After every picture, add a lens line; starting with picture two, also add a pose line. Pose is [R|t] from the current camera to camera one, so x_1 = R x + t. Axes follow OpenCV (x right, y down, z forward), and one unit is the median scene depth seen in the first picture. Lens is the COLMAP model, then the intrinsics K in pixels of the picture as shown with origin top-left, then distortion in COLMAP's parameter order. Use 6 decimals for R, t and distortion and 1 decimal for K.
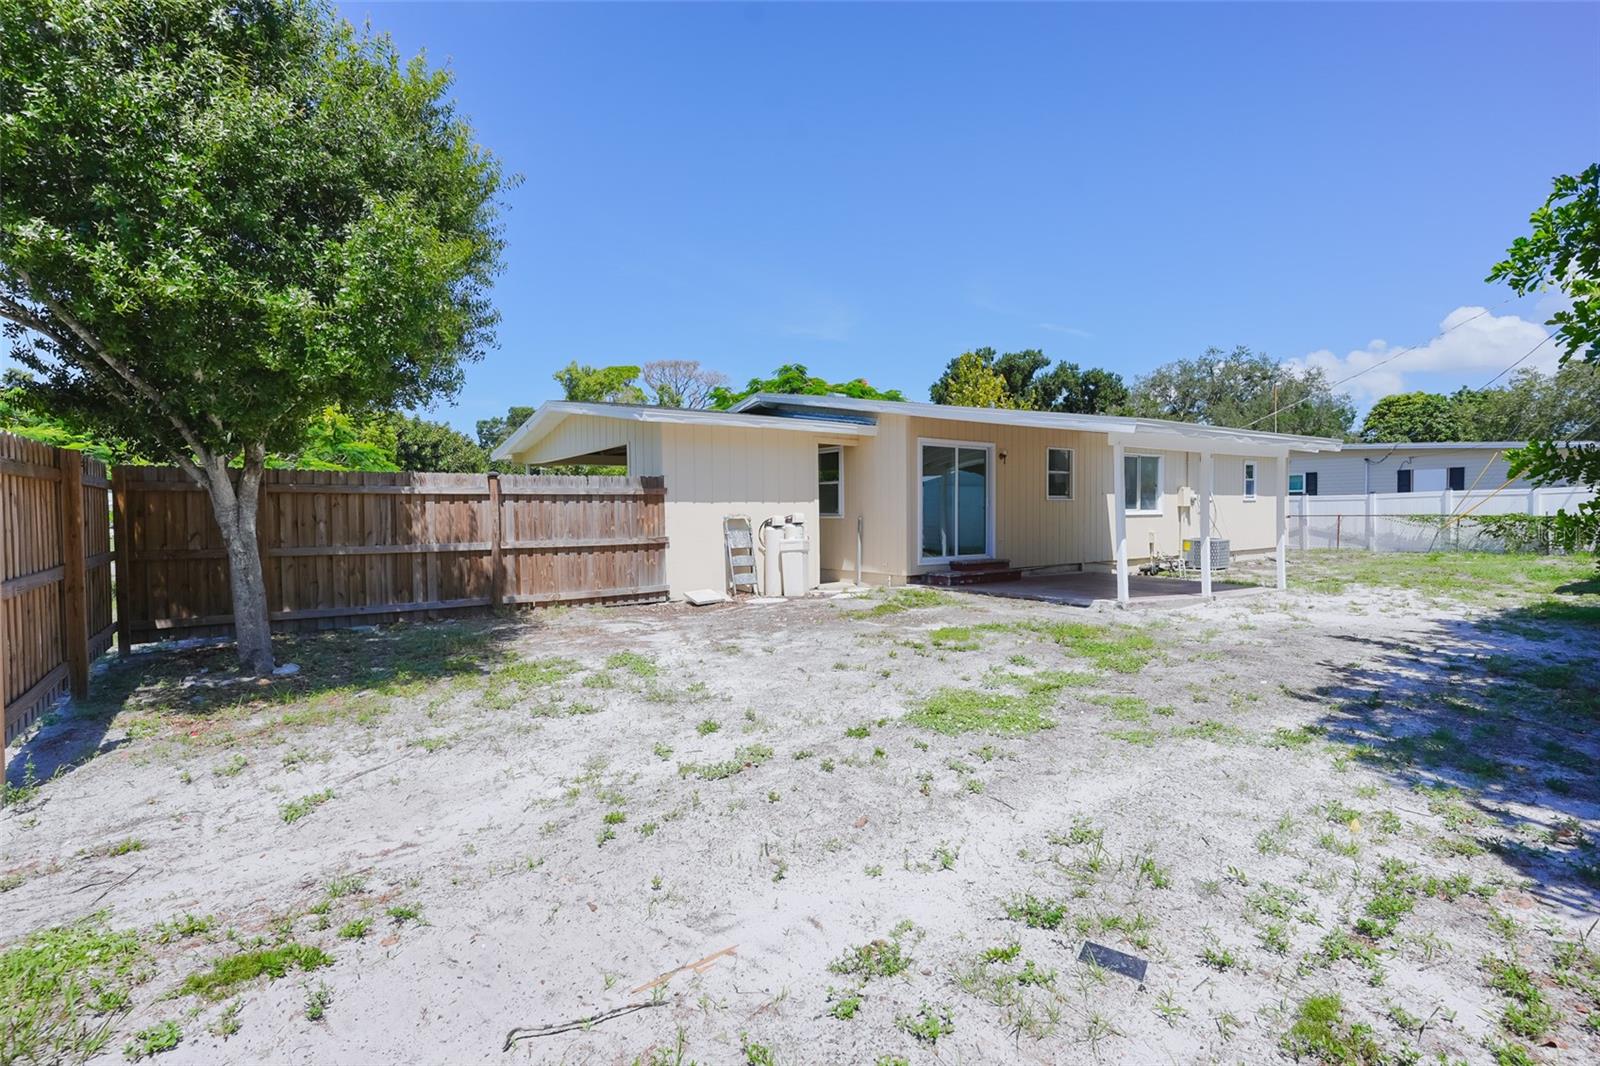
lens RADIAL K [[771.0, 0, 797.9], [0, 771.0, 531.8], [0, 0, 1]] dist [0.004812, 0.000951]
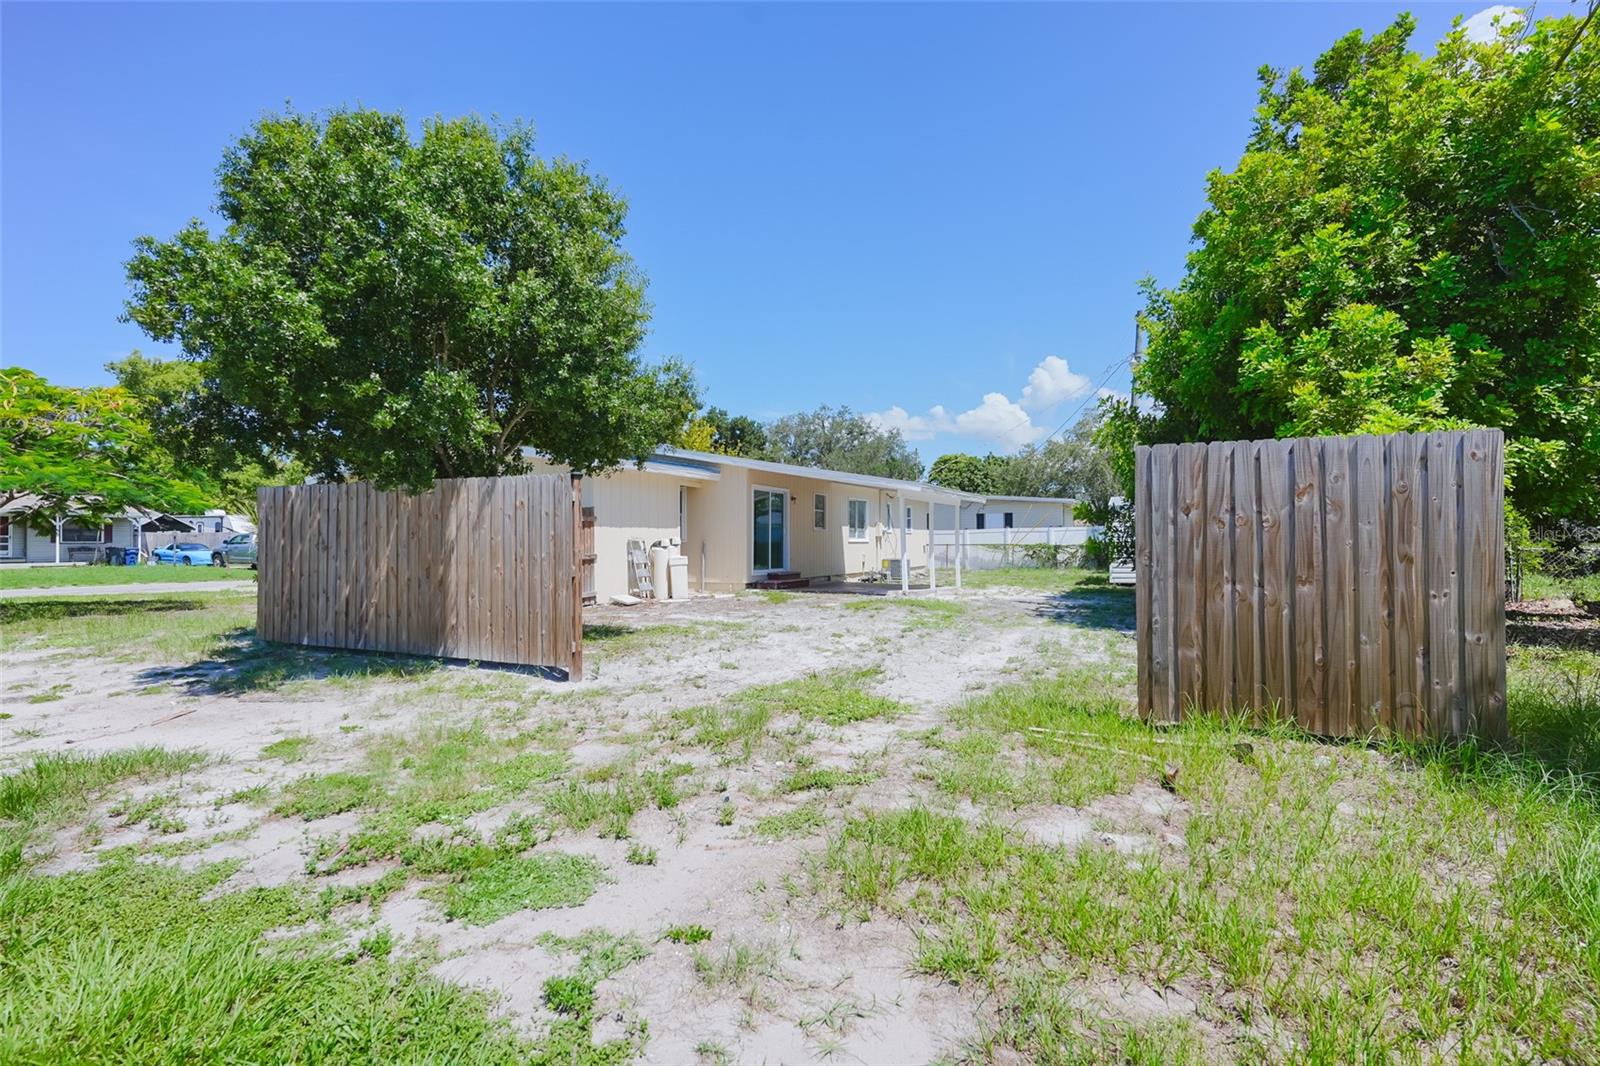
lens RADIAL K [[837.6, 0, 800.7], [0, 837.6, 537.8], [0, 0, 1]] dist [-0.005620, -0.000810]
pose [[0.868769, 0.009072, 0.495135, -0.320960], [0.008160, 0.999434, -0.032630, 0.015825], [-0.495151, 0.032388, 0.868203, -0.221921]]
